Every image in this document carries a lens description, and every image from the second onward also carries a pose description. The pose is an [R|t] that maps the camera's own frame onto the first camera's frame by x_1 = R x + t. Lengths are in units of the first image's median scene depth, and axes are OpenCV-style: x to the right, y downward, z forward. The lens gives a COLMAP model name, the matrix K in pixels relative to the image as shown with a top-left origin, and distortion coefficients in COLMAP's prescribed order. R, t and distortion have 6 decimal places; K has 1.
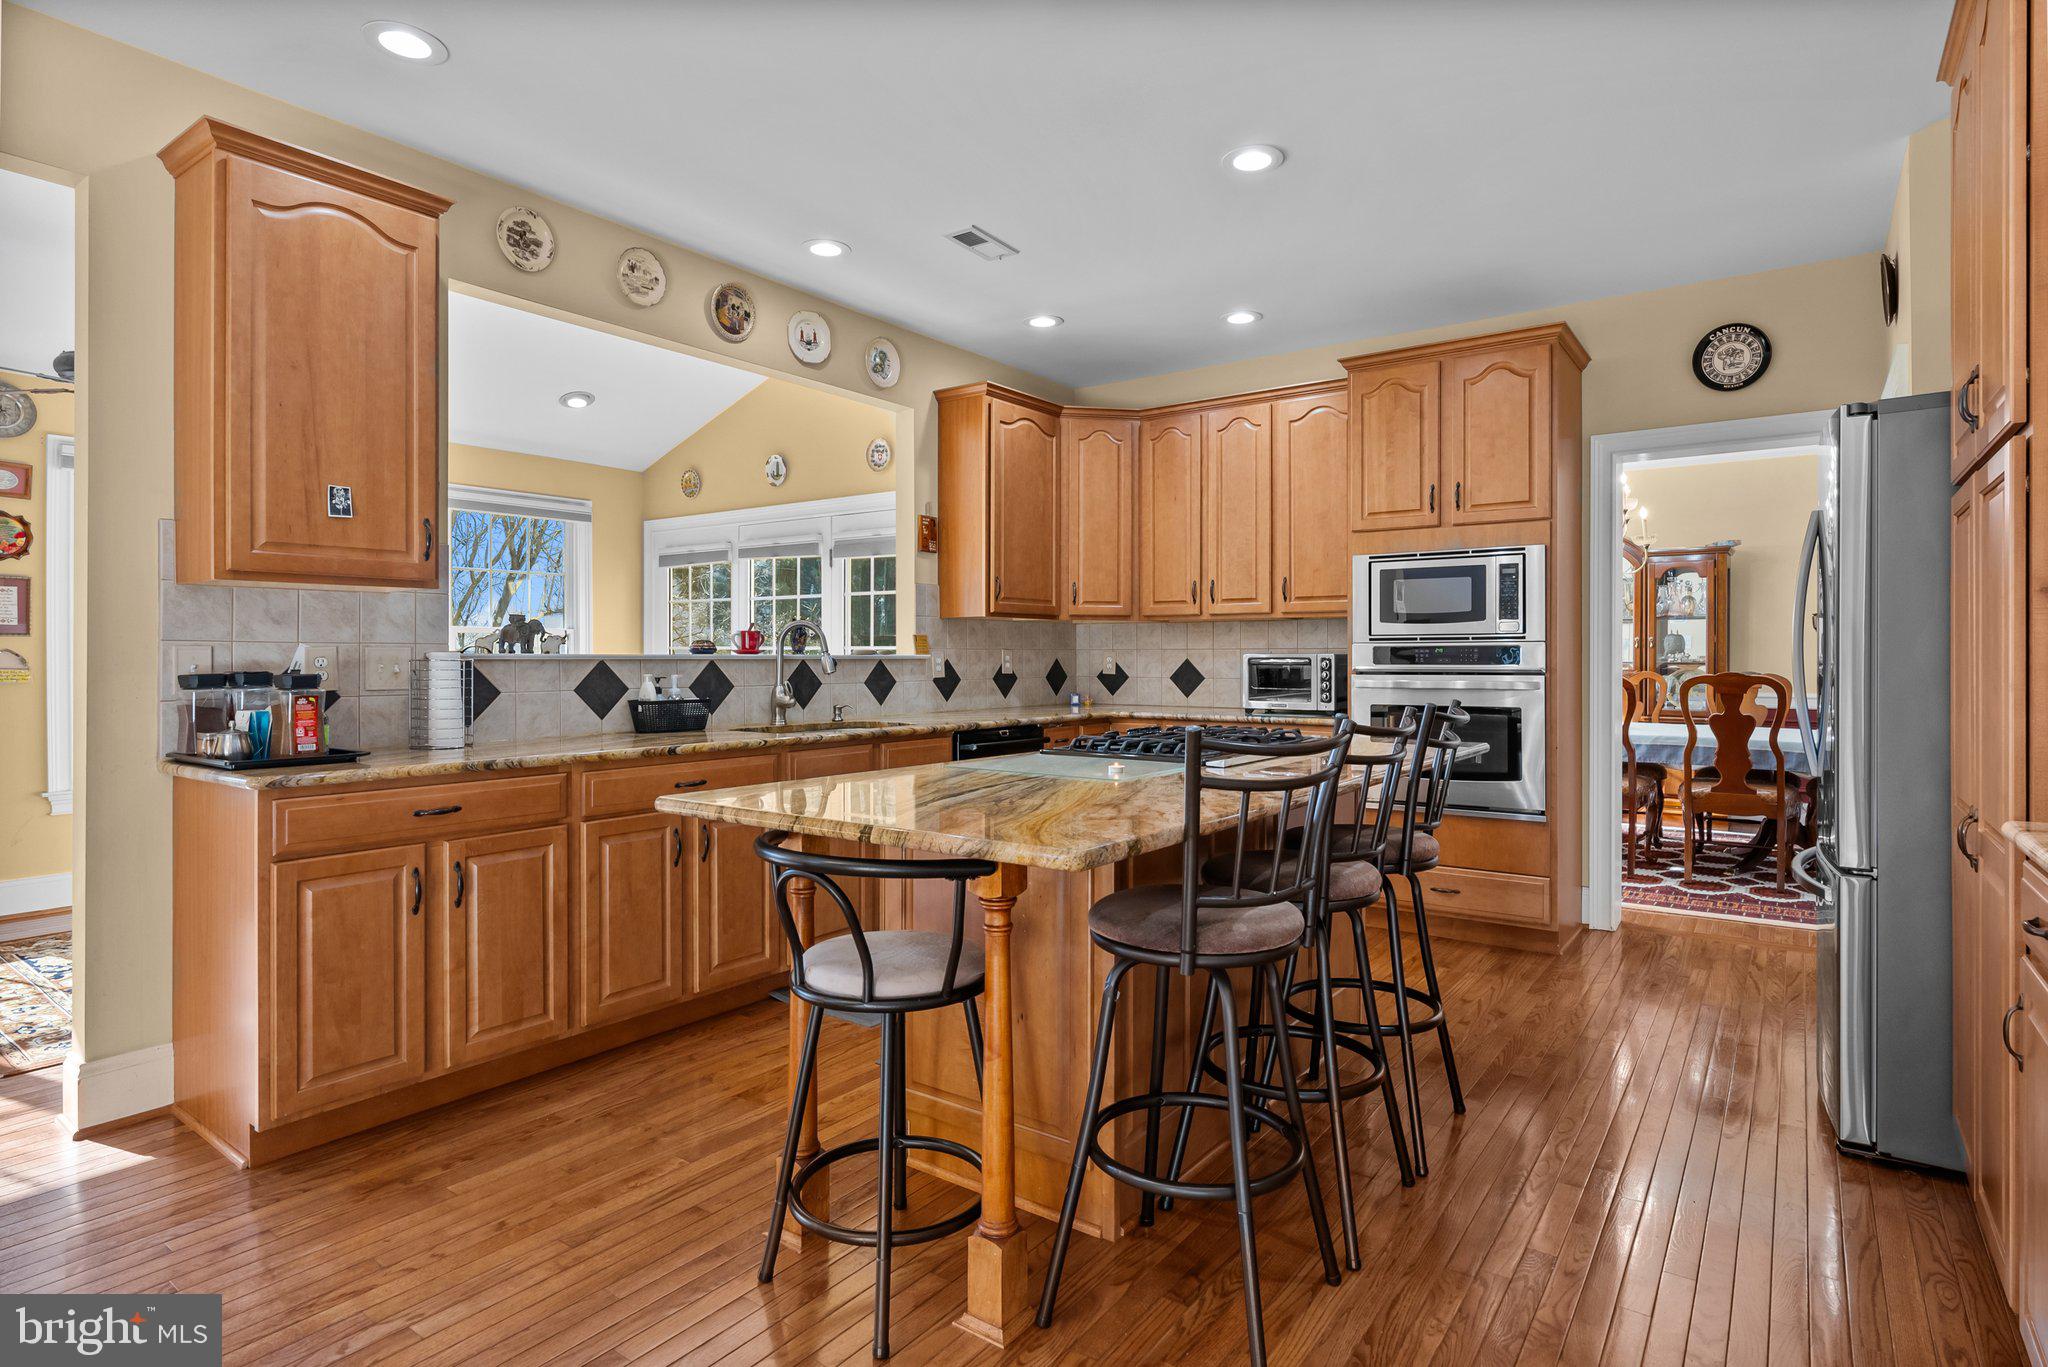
lens RADIAL K [[1063.3, 0, 1032.1], [0, 1063.3, 658.3], [0, 0, 1]] dist [-0.007827, 0.000747]
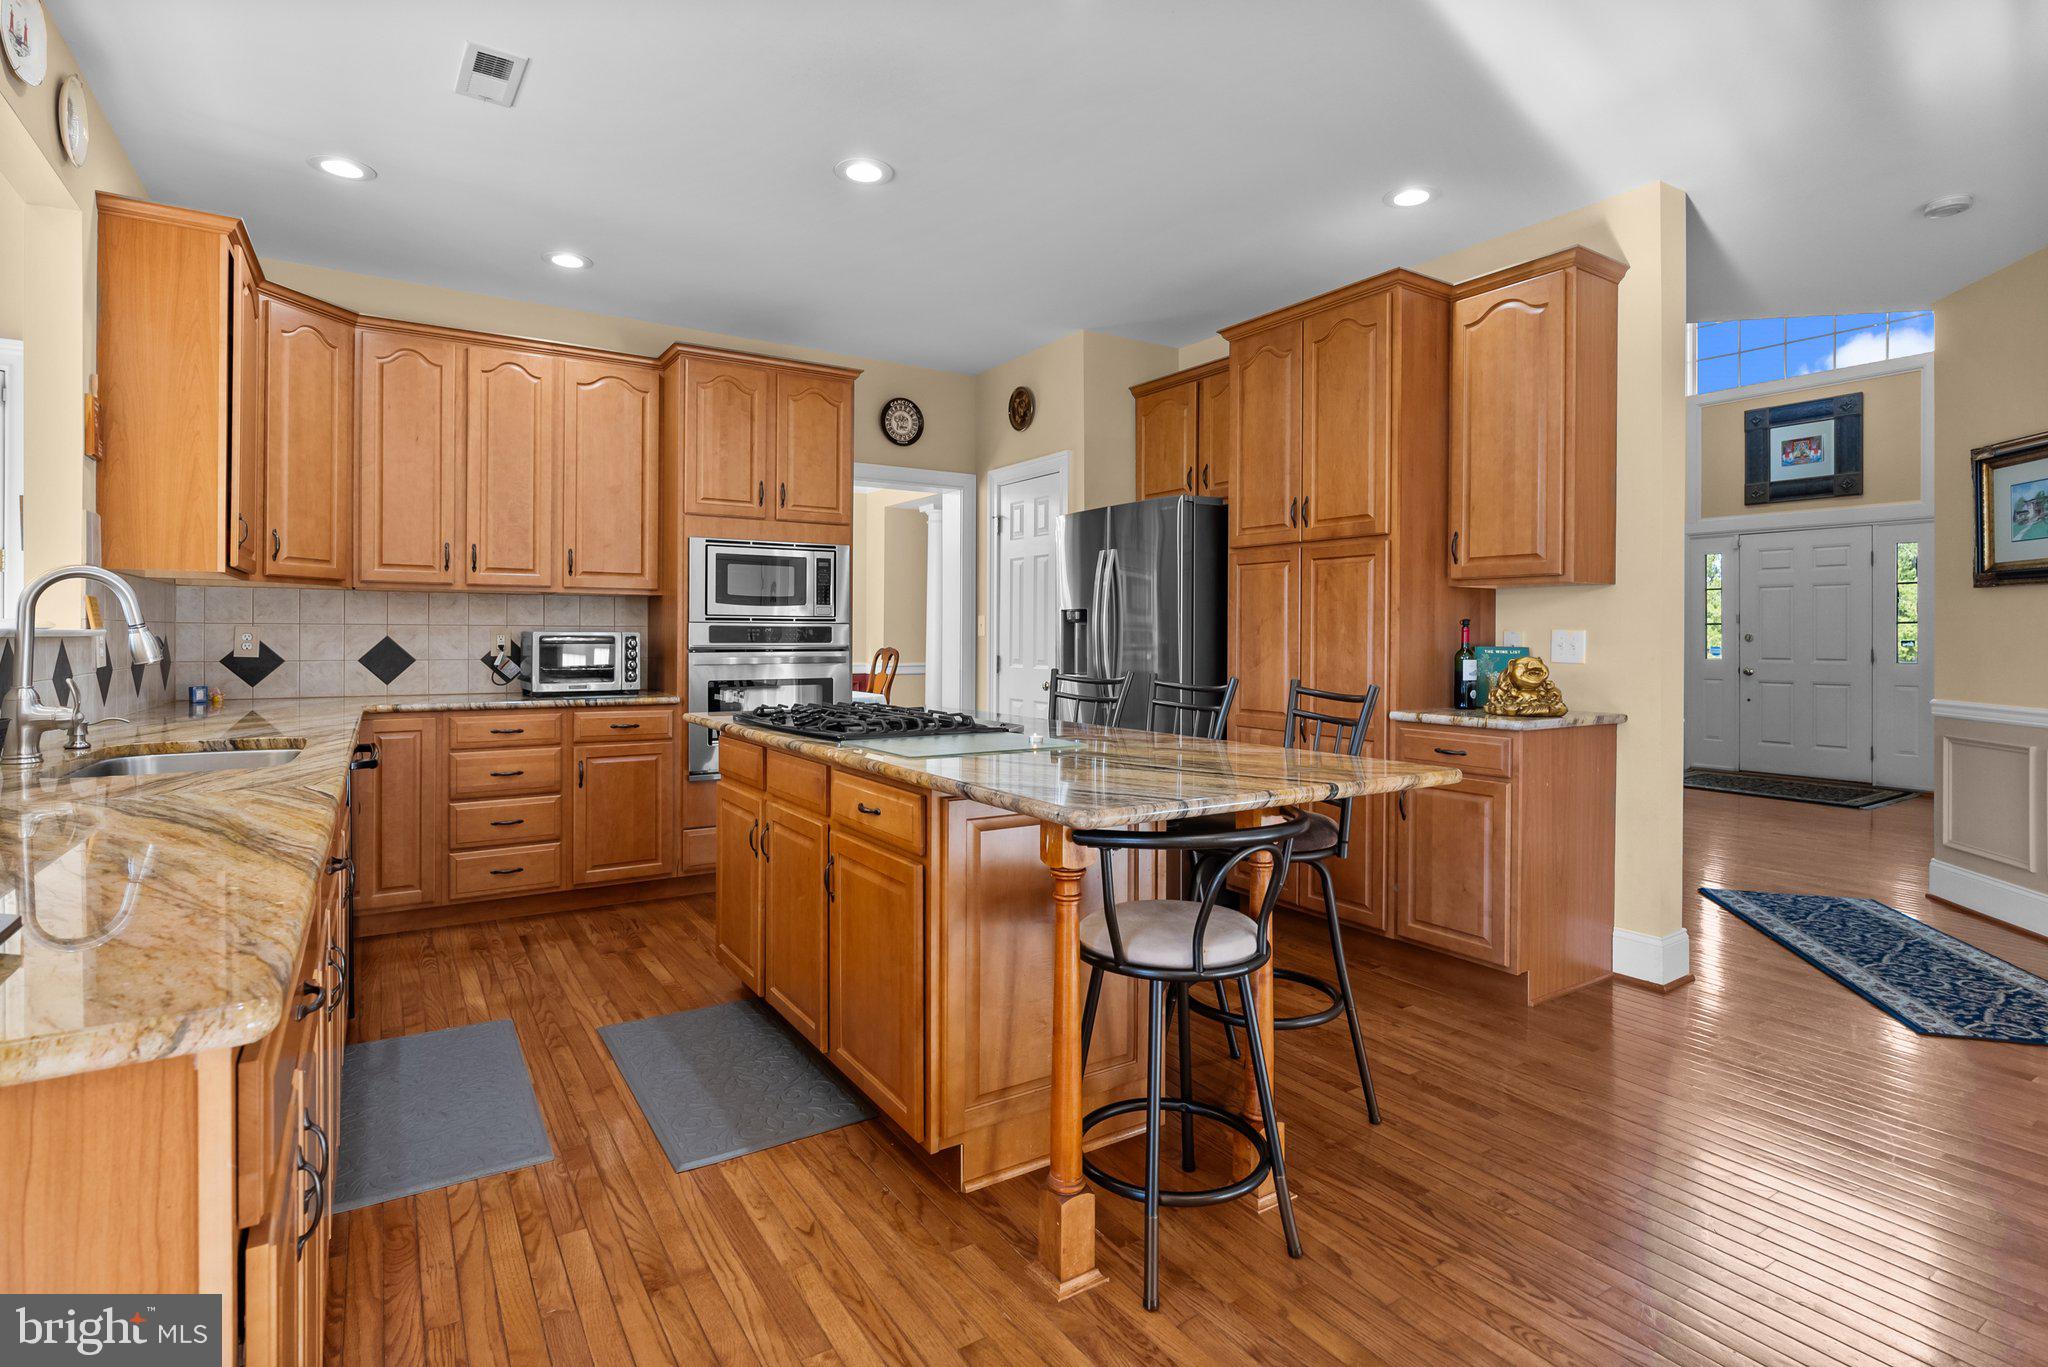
lens RADIAL K [[1005.1, 0, 1028.2], [0, 1005.1, 639.4], [0, 0, 1]] dist [-0.003255, 0.000318]
pose [[0.361056, -0.001564, 0.932543, -0.517137], [-0.003155, 0.999991, 0.002899, -0.001479], [-0.932539, -0.003989, 0.361047, 0.364523]]
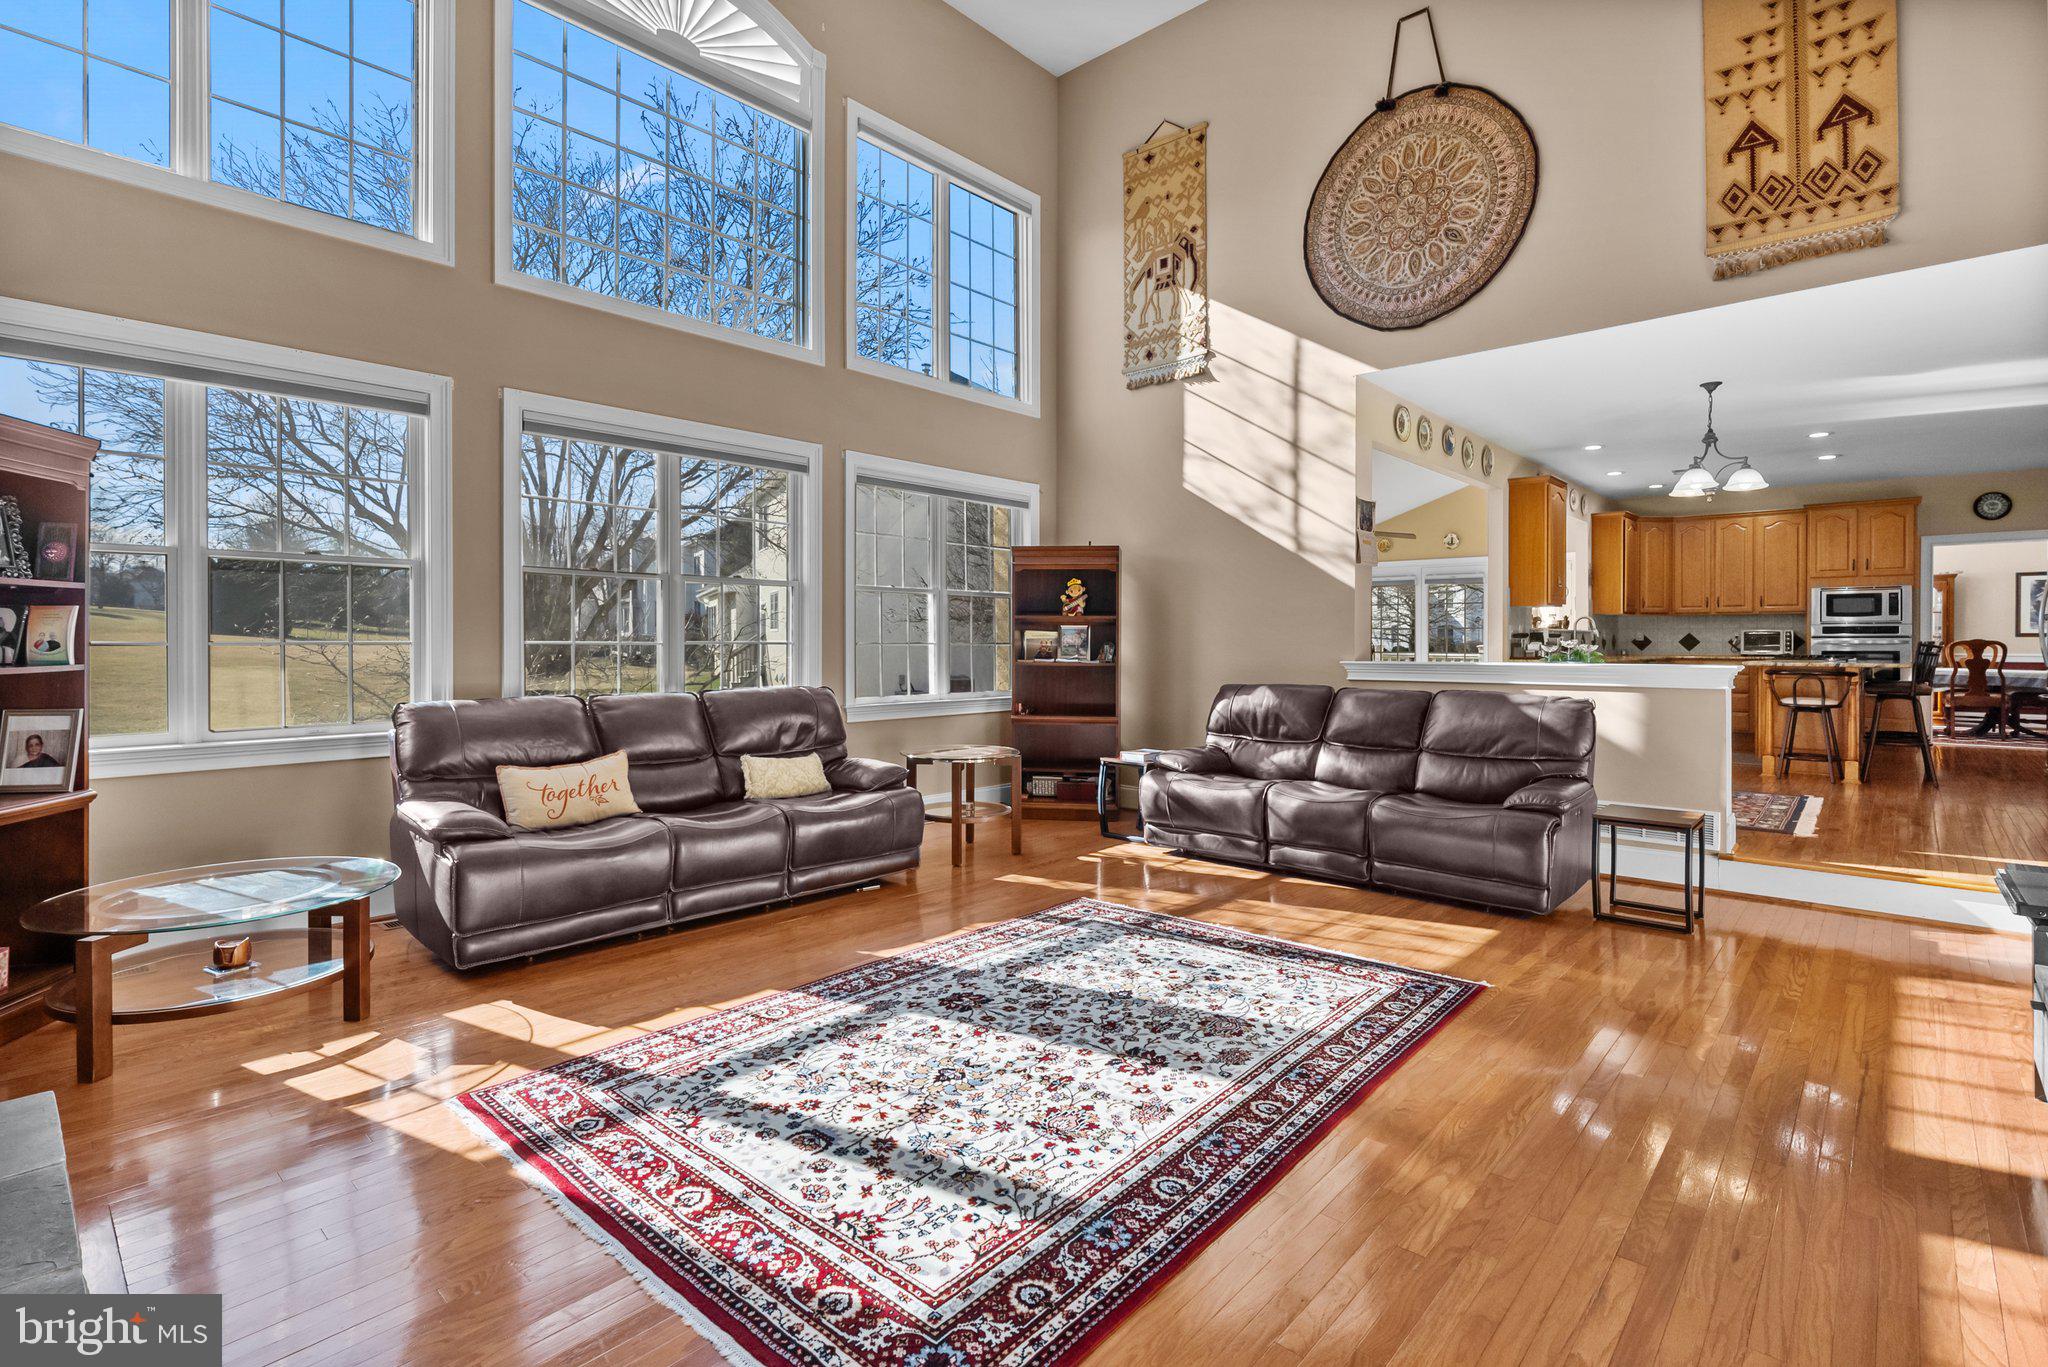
lens RADIAL K [[977.1, 0, 1027.9], [0, 977.1, 639.1], [0, 0, 1]] dist [-0.001232, 0.000431]
pose [[0.994372, 0.002153, -0.105928, -1.274750], [-0.002521, 0.999991, -0.003343, 0.030020], [0.105920, 0.003591, 0.994368, -1.426106]]
